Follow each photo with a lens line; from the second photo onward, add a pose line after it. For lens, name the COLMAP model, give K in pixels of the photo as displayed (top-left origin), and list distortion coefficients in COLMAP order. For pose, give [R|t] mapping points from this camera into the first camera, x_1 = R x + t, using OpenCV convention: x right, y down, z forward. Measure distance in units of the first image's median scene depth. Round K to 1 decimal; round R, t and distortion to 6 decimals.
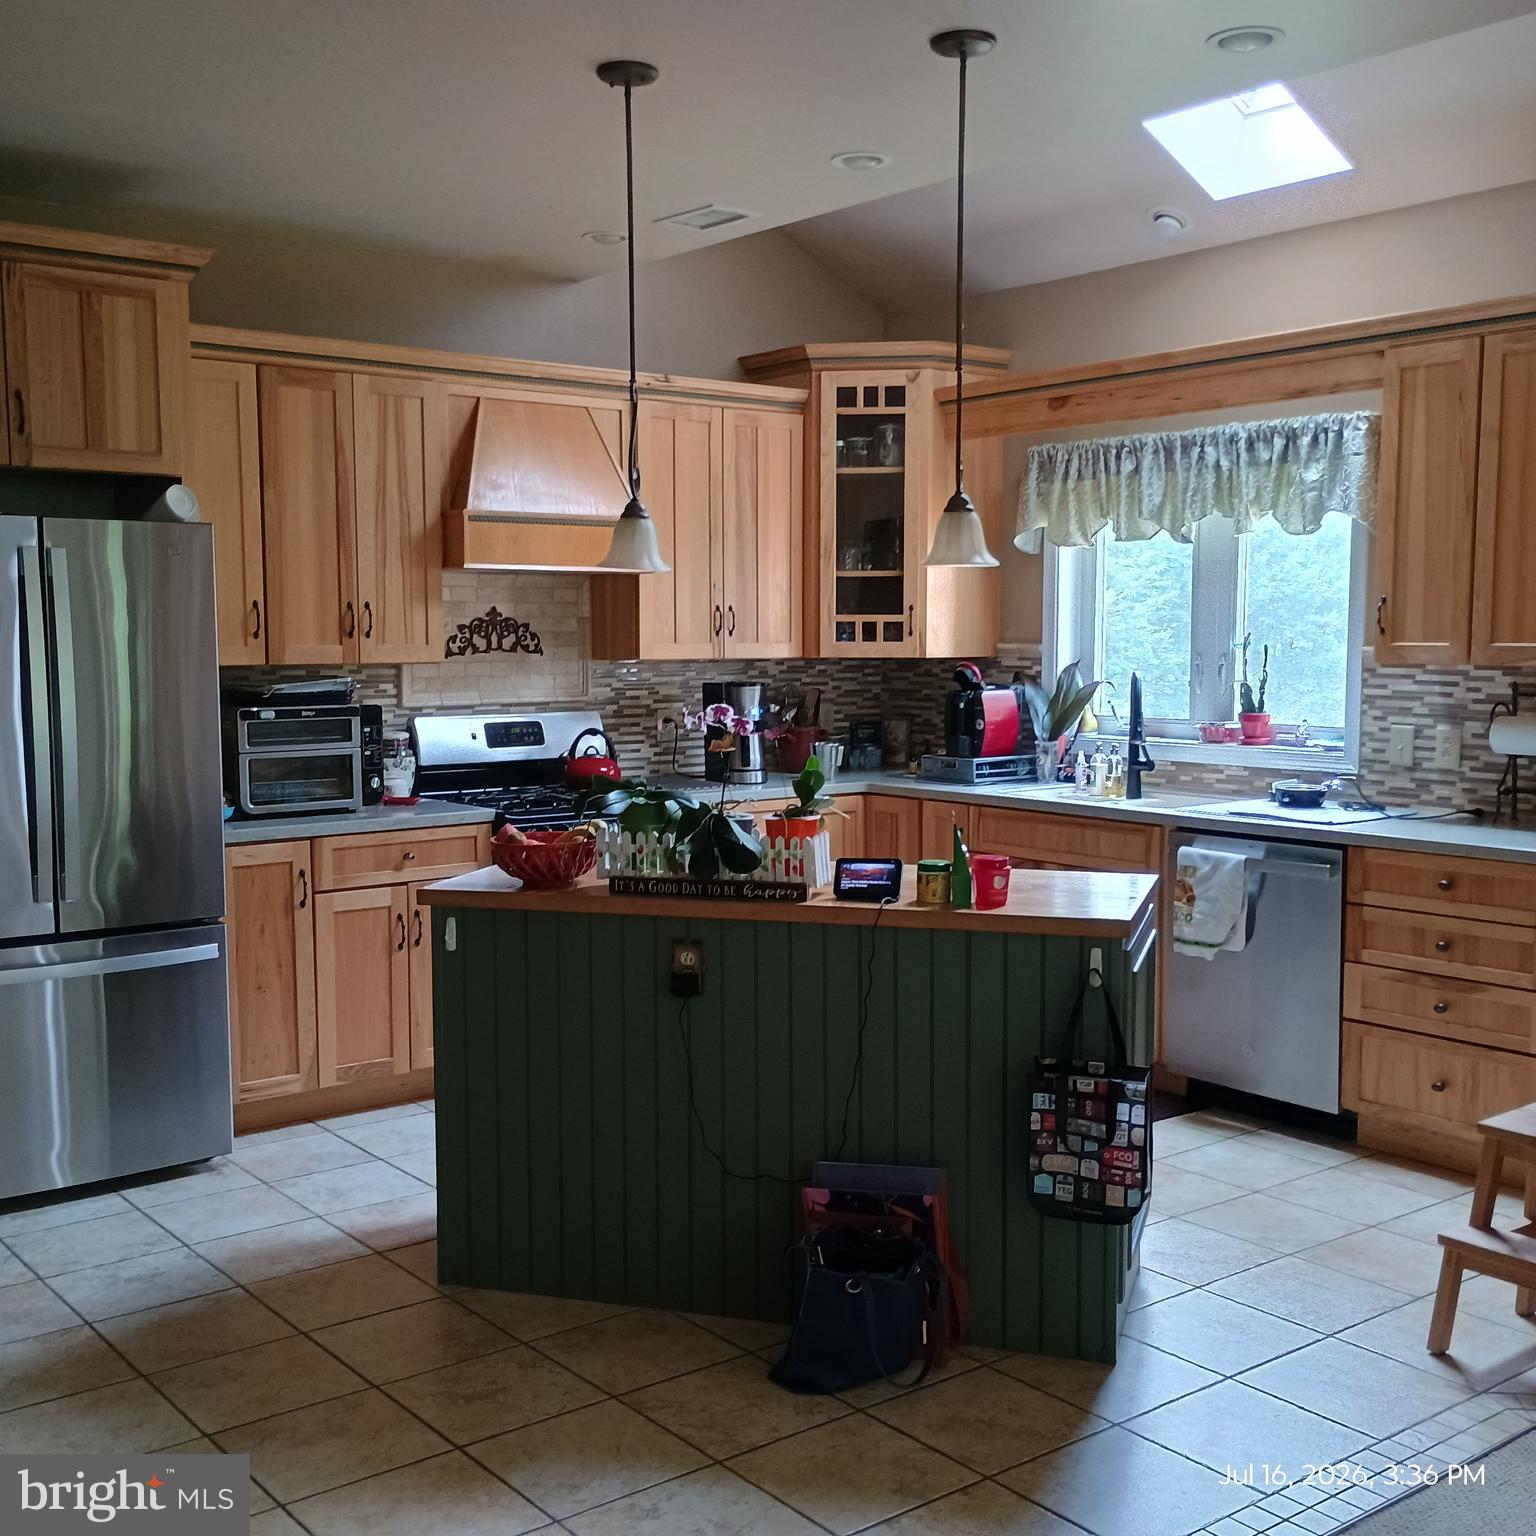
lens RADIAL K [[1748.2, 0, 763.7], [0, 1748.2, 772.9], [0, 0, 1]] dist [0.031376, 0.000000]
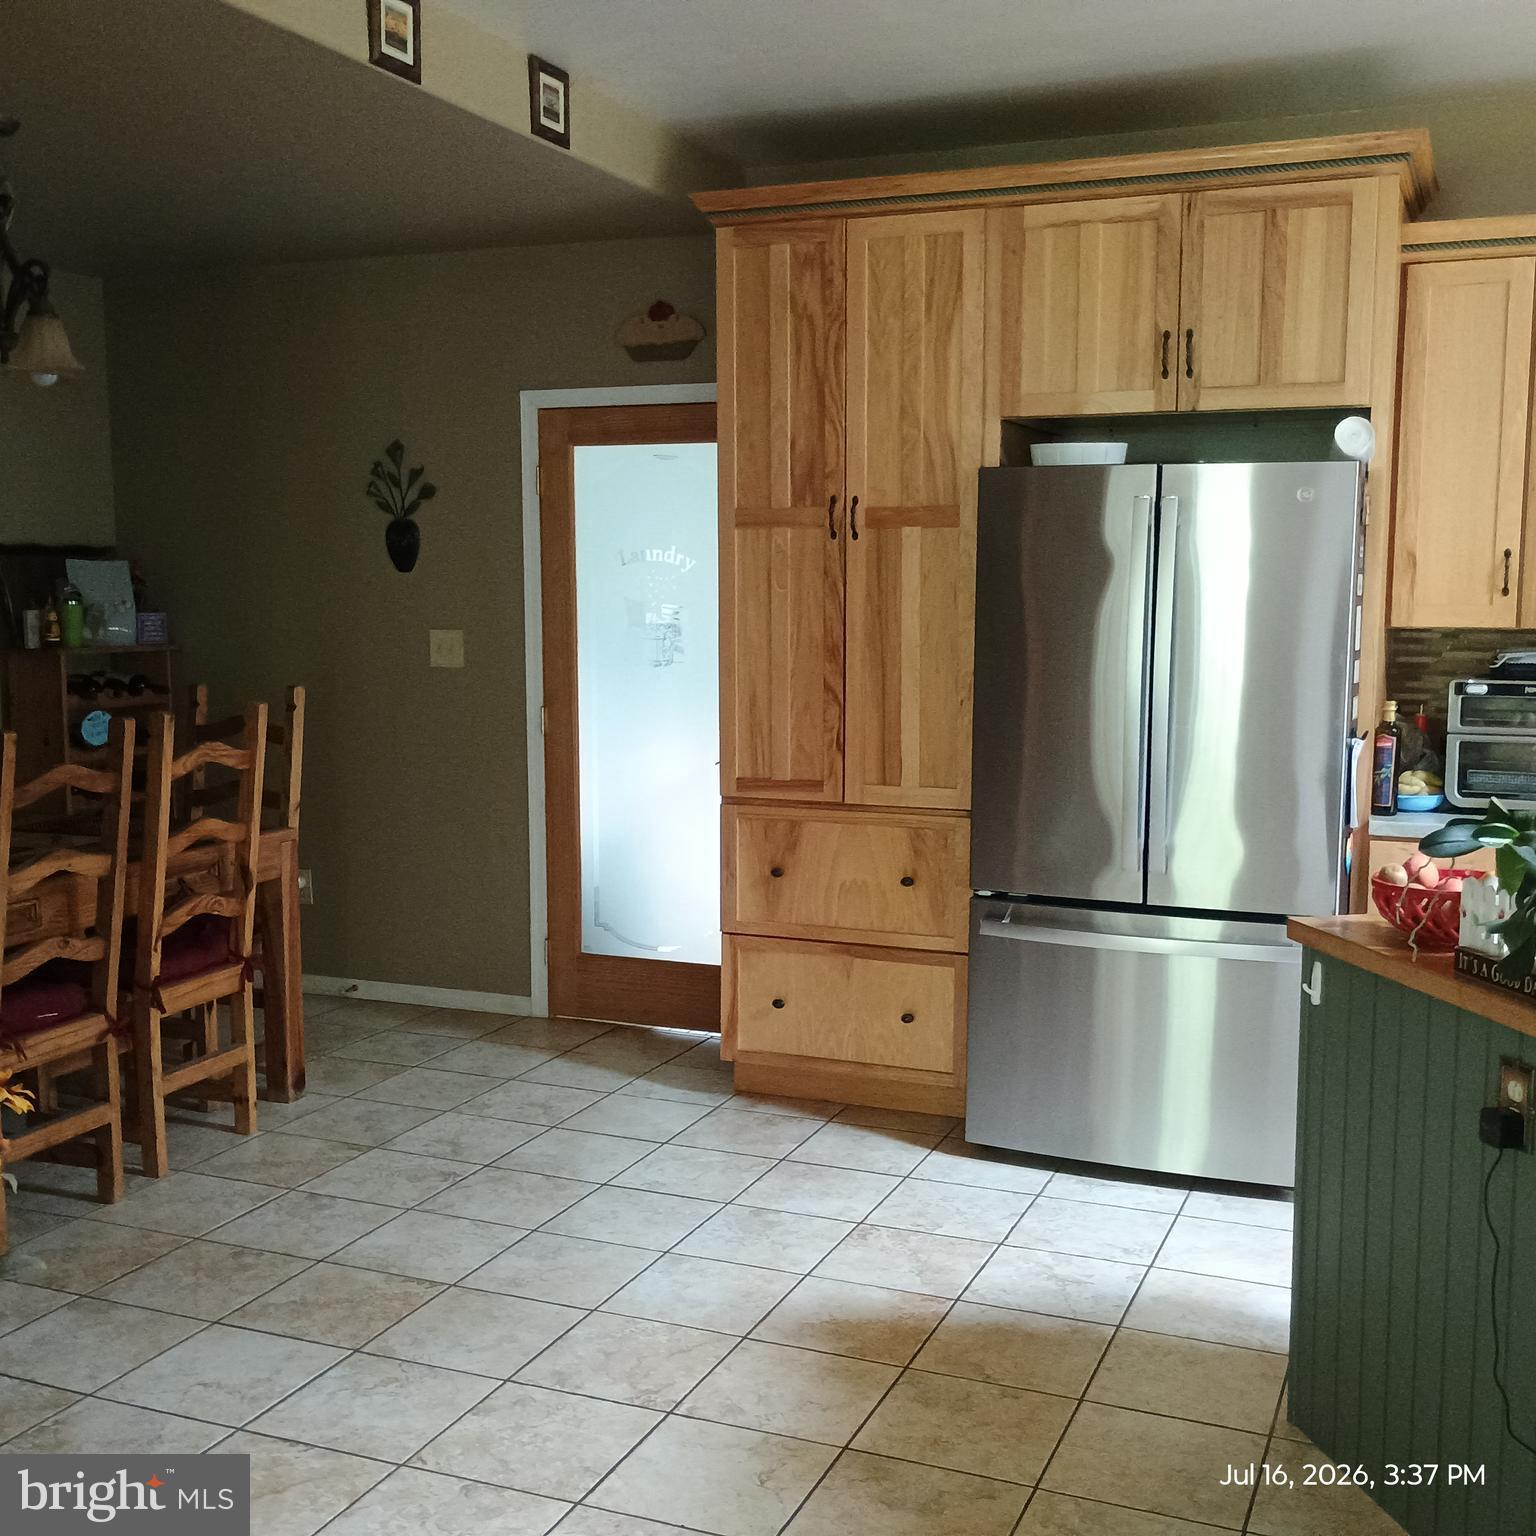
lens RADIAL K [[1748.2, 0, 782.6], [0, 1748.2, 774.4], [0, 0, 1]] dist [0.031376, 0.000000]
pose [[0.490168, 0.101258, -0.865726, 0.305926], [-0.077558, 0.994356, 0.072390, -0.030827], [0.868170, 0.031660, 0.495255, 0.346976]]
